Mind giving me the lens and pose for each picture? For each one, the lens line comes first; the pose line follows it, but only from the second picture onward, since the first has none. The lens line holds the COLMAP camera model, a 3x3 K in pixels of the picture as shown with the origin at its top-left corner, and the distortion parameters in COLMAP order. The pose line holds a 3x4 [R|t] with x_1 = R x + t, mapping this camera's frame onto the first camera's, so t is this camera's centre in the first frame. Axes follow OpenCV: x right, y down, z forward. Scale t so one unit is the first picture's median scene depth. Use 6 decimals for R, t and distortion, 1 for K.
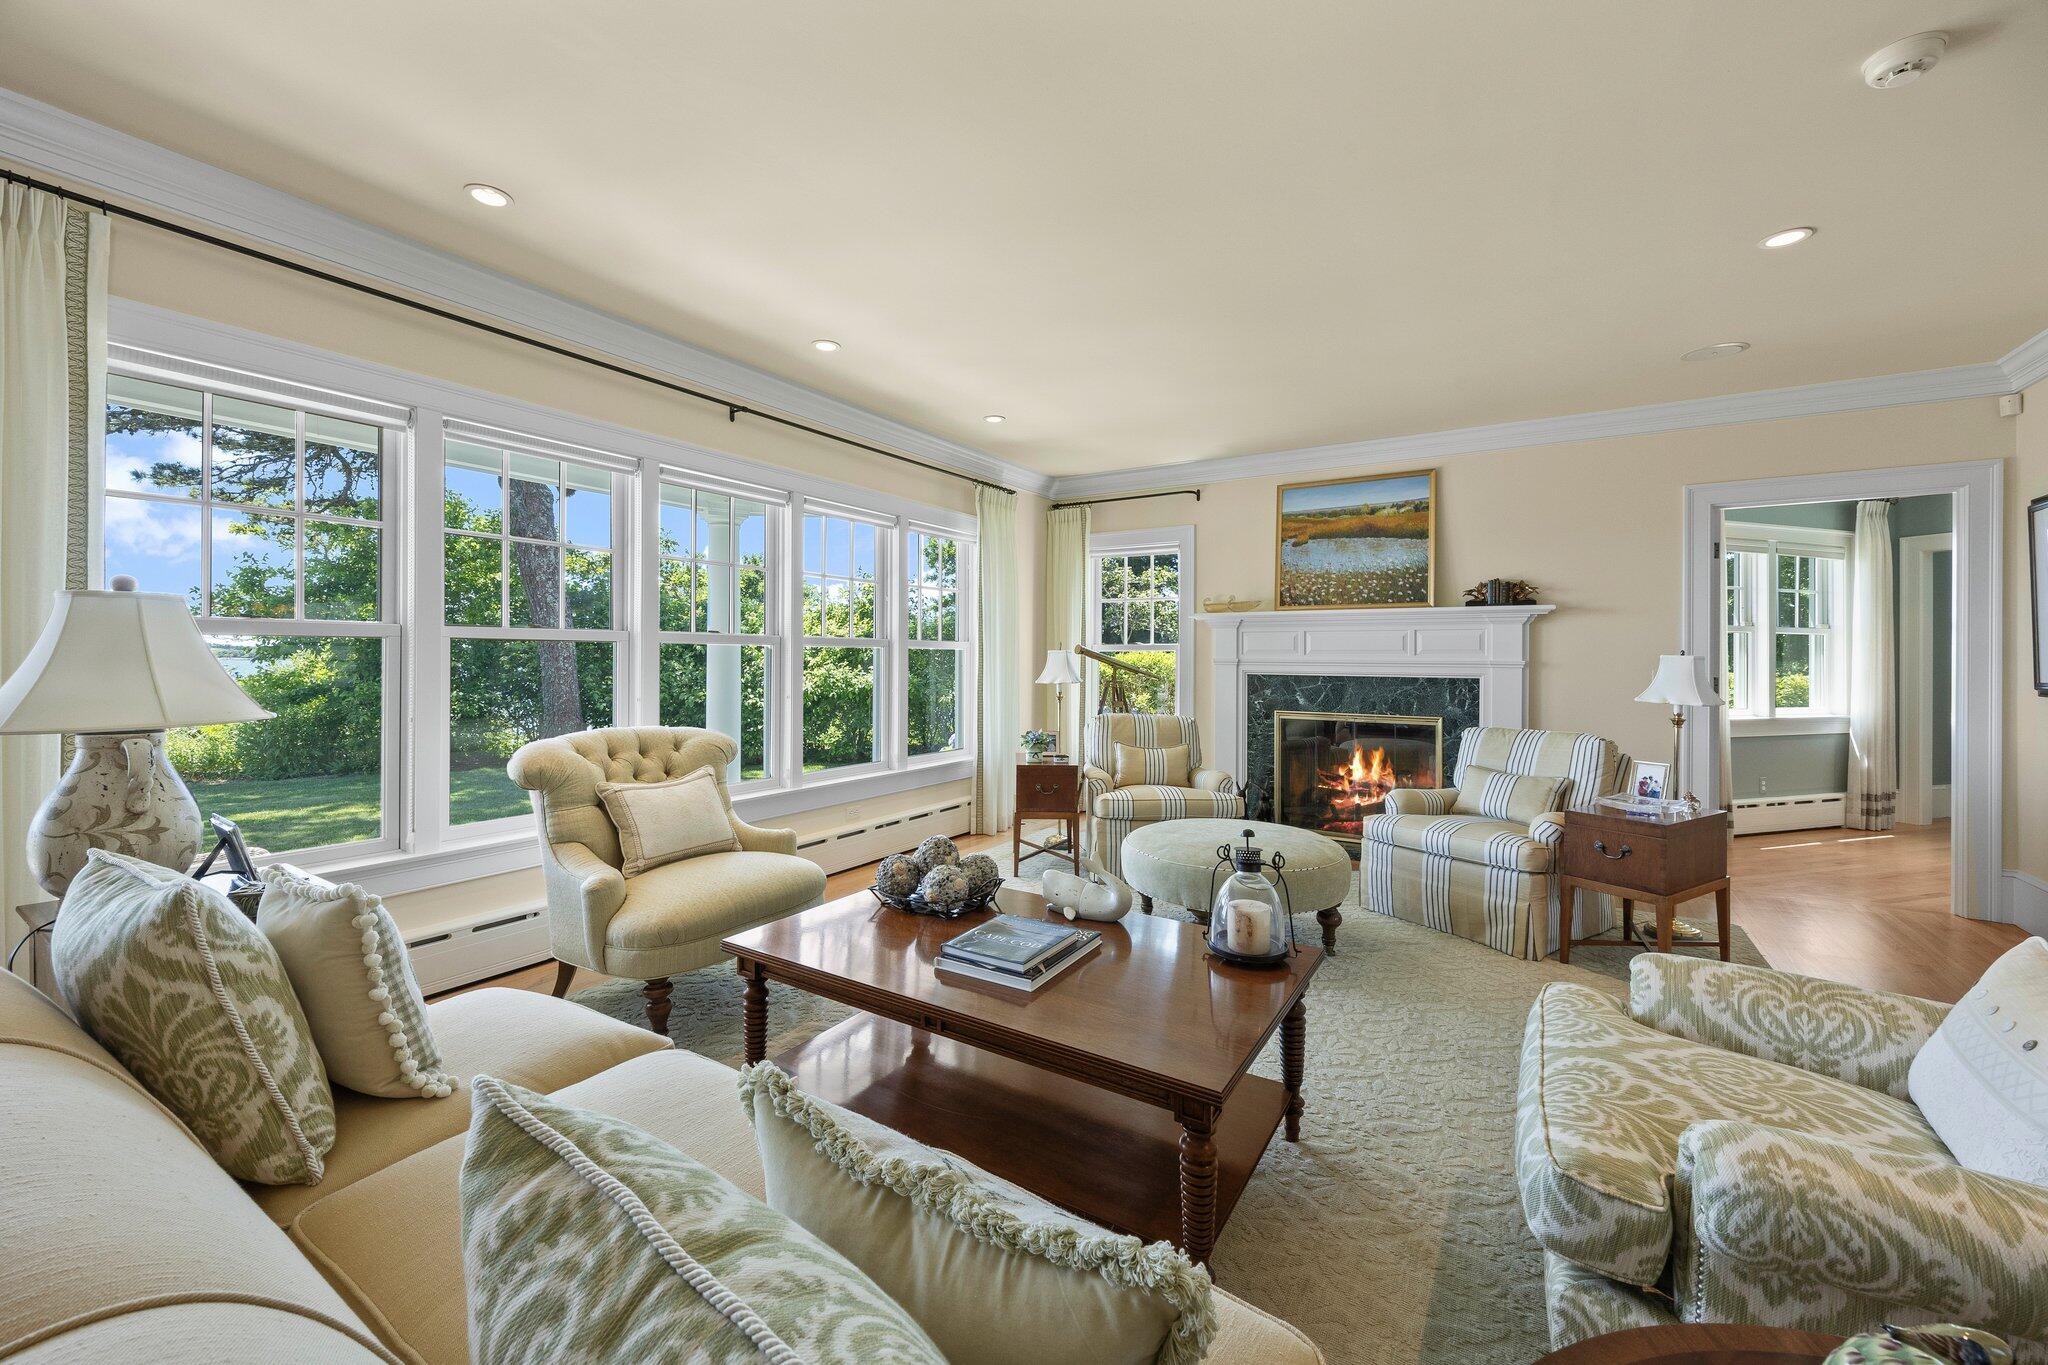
lens RADIAL K [[811.1, 0, 1024.0], [0, 811.1, 682.5], [0, 0, 1]] dist [-0.000776, -0.000202]
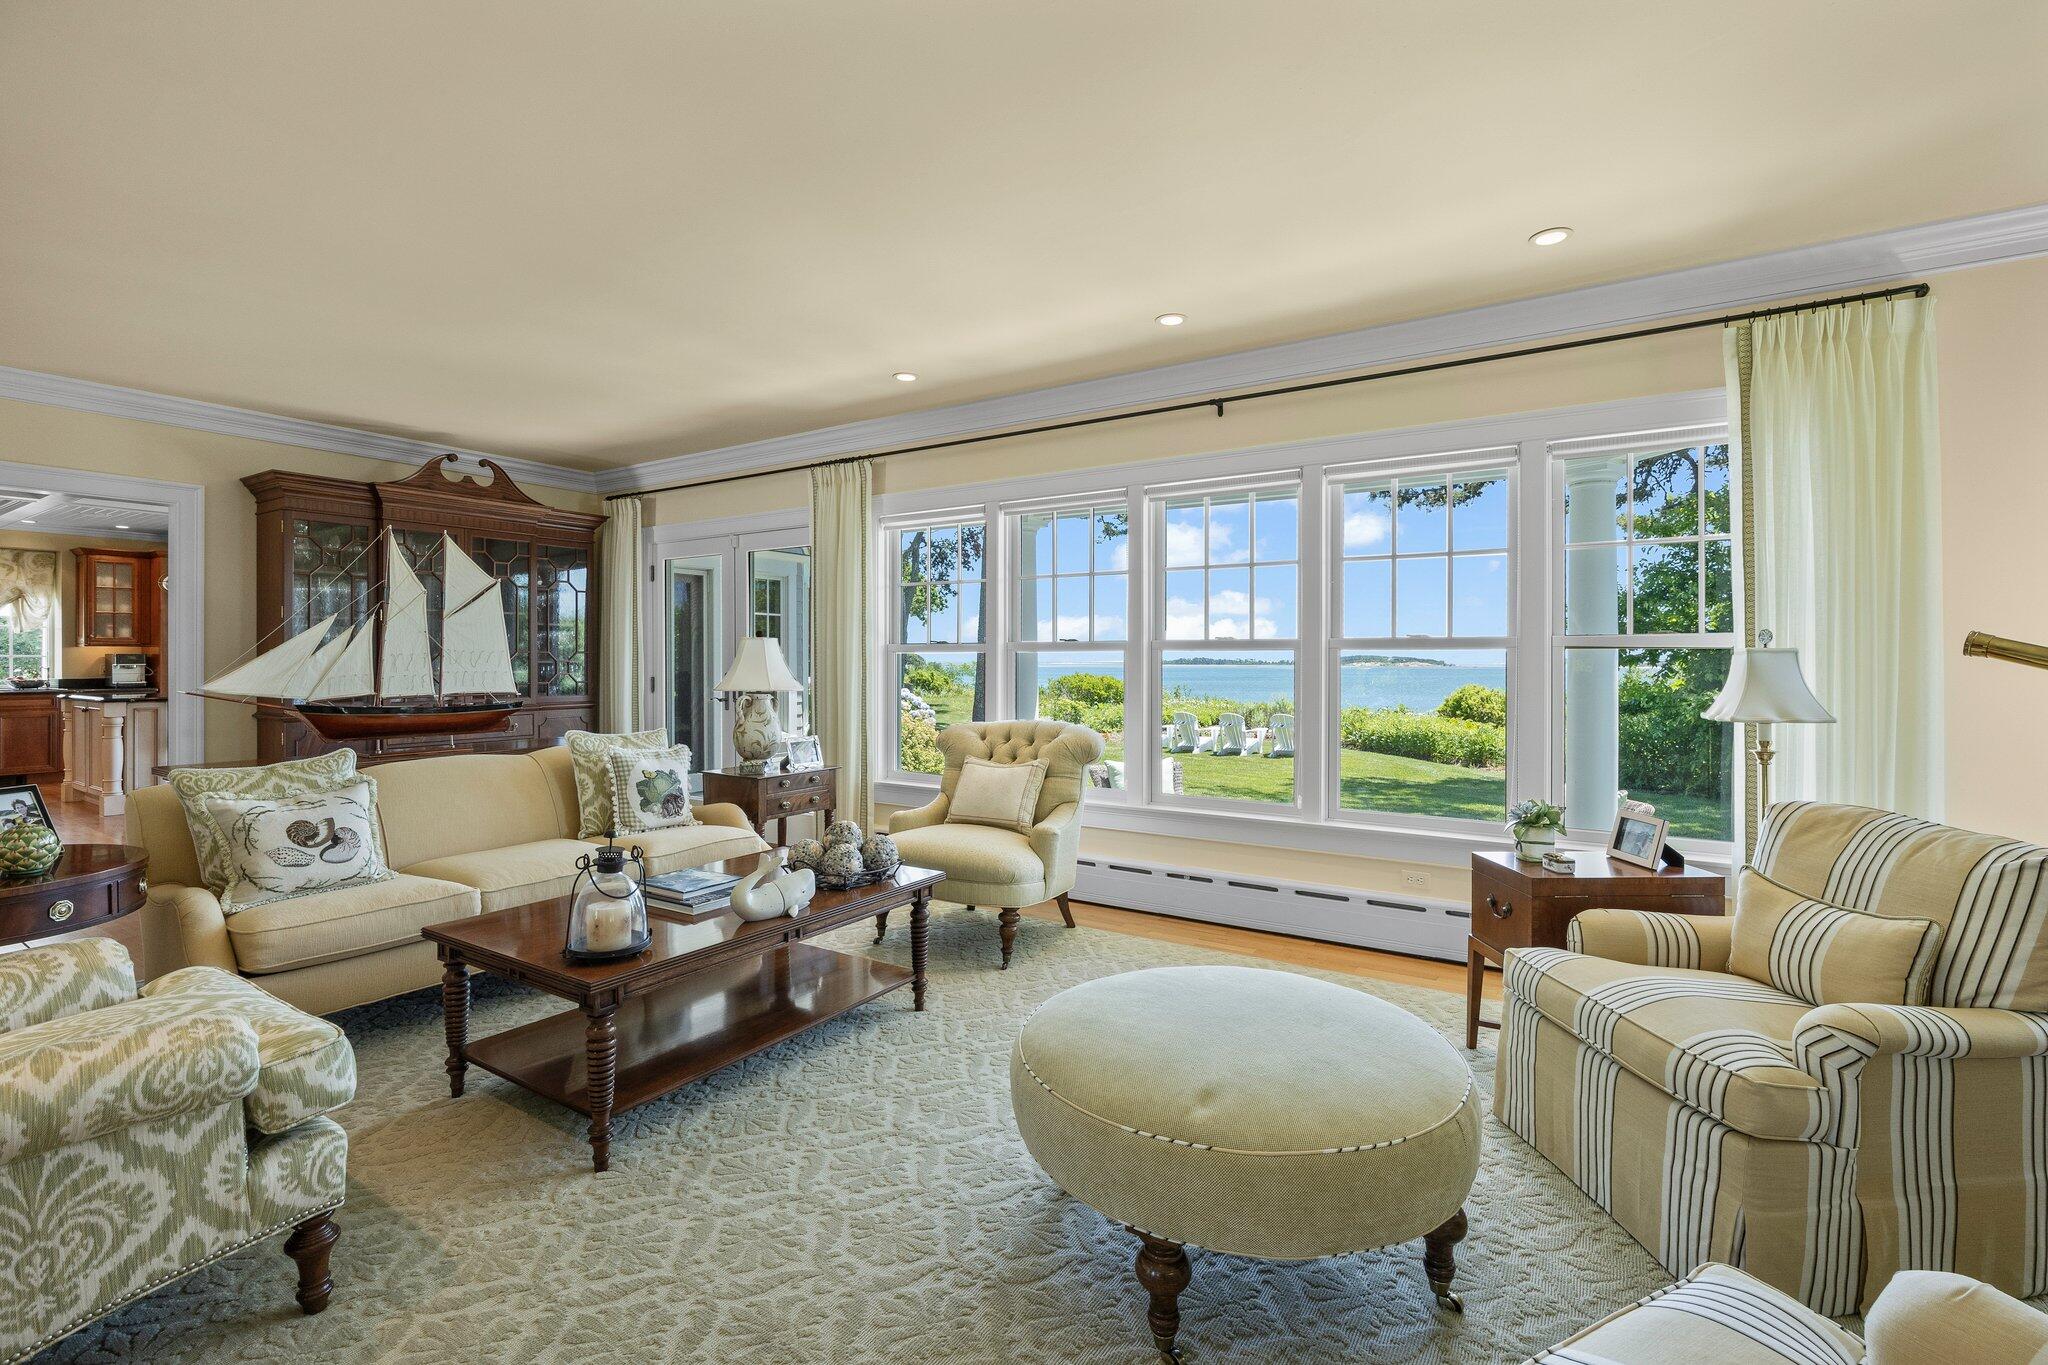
lens RADIAL K [[934.9, 0, 1024.0], [0, 934.9, 682.5], [0, 0, 1]] dist [-0.016266, -0.000056]
pose [[-0.016174, 0.016428, -0.999734, 1.106859], [-0.034809, 0.999250, 0.016983, -0.030237], [0.999263, 0.035074, -0.015590, 1.186639]]
